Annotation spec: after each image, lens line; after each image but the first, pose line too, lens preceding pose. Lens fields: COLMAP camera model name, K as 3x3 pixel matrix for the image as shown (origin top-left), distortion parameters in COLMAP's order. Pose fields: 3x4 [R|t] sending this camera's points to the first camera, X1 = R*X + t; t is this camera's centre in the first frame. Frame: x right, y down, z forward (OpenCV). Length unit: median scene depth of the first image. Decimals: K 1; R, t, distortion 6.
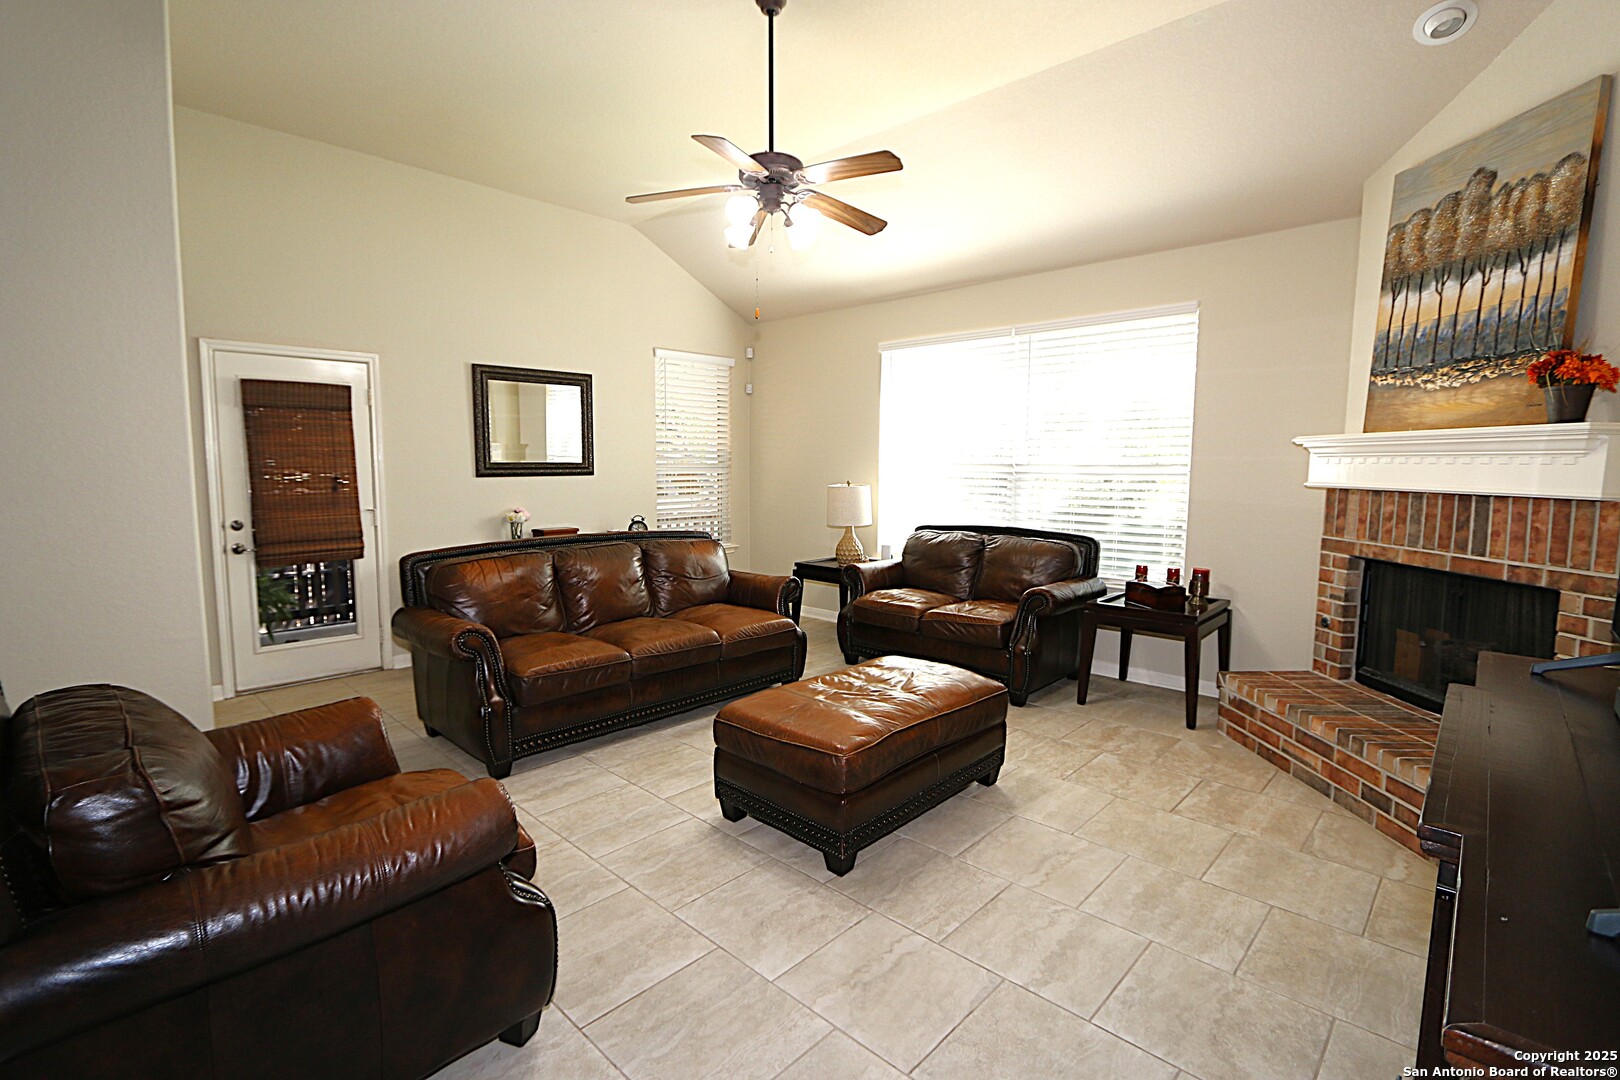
lens RADIAL K [[746.6, 0, 803.3], [0, 746.6, 535.3], [0, 0, 1]] dist [-0.015506, 0.000585]
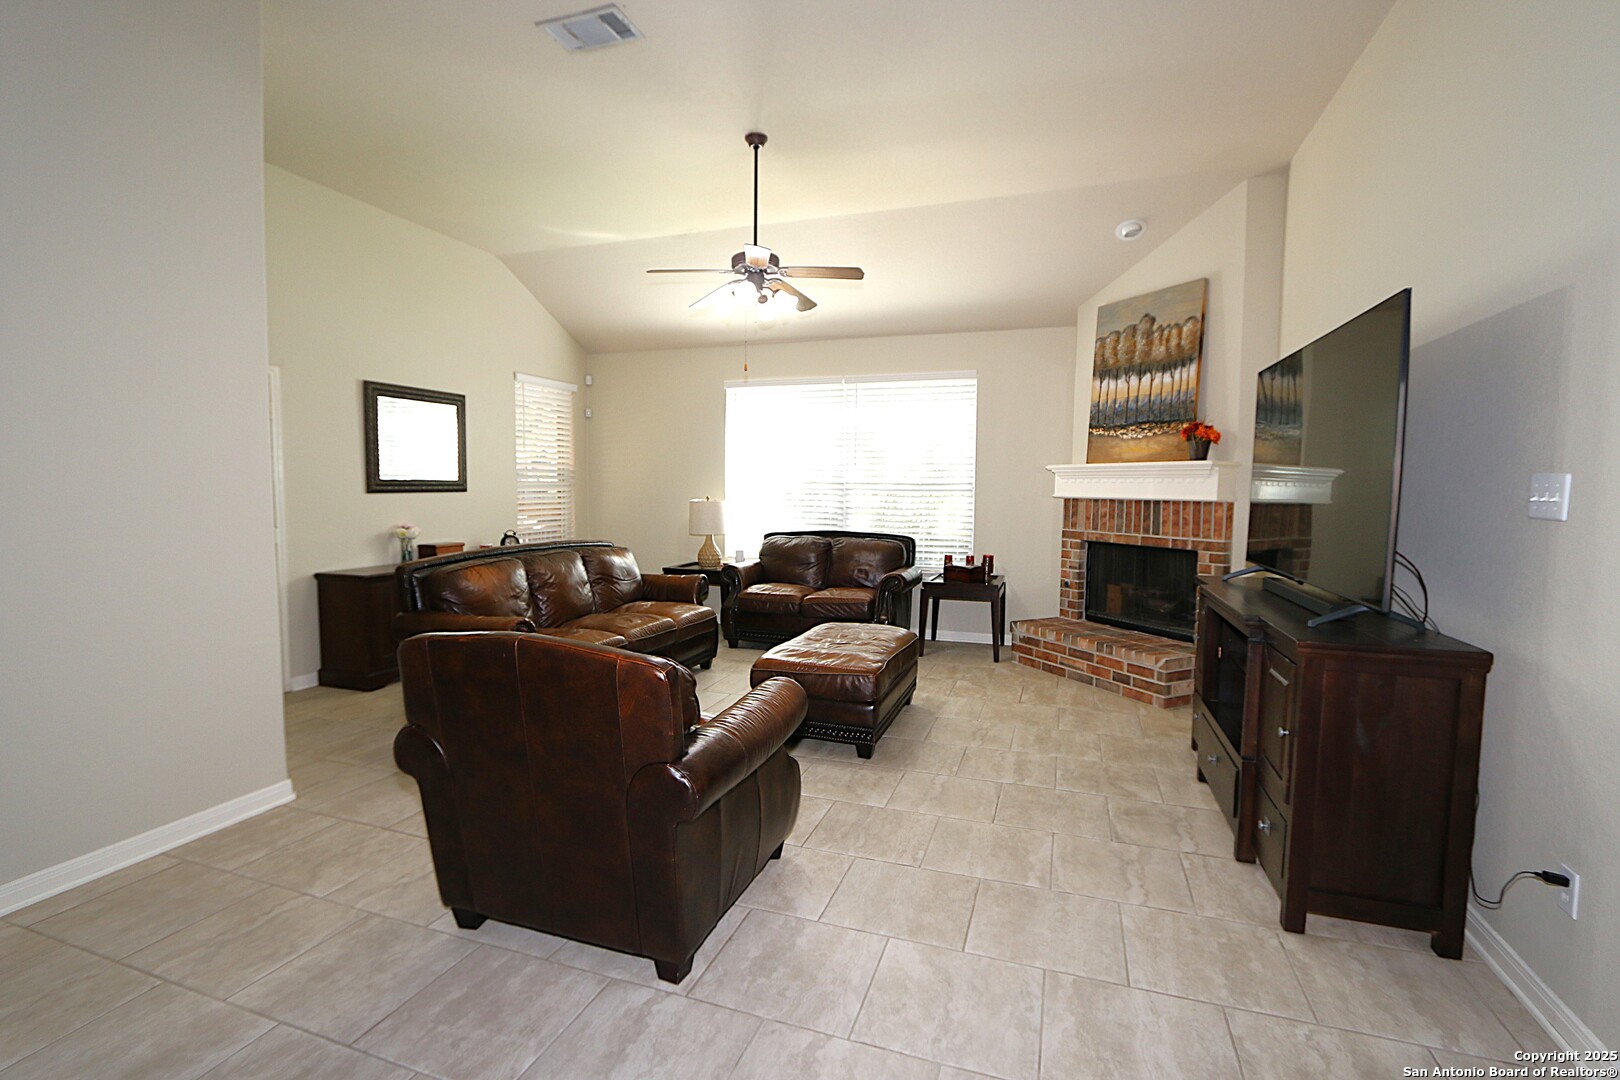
lens RADIAL K [[747.2, 0, 805.7], [0, 747.2, 539.1], [0, 0, 1]] dist [-0.022486, 0.005261]
pose [[0.910702, -0.026472, 0.412214, -0.491277], [0.035832, 0.999245, -0.014995, 0.029565], [-0.411506, 0.028426, 0.910964, -0.228699]]
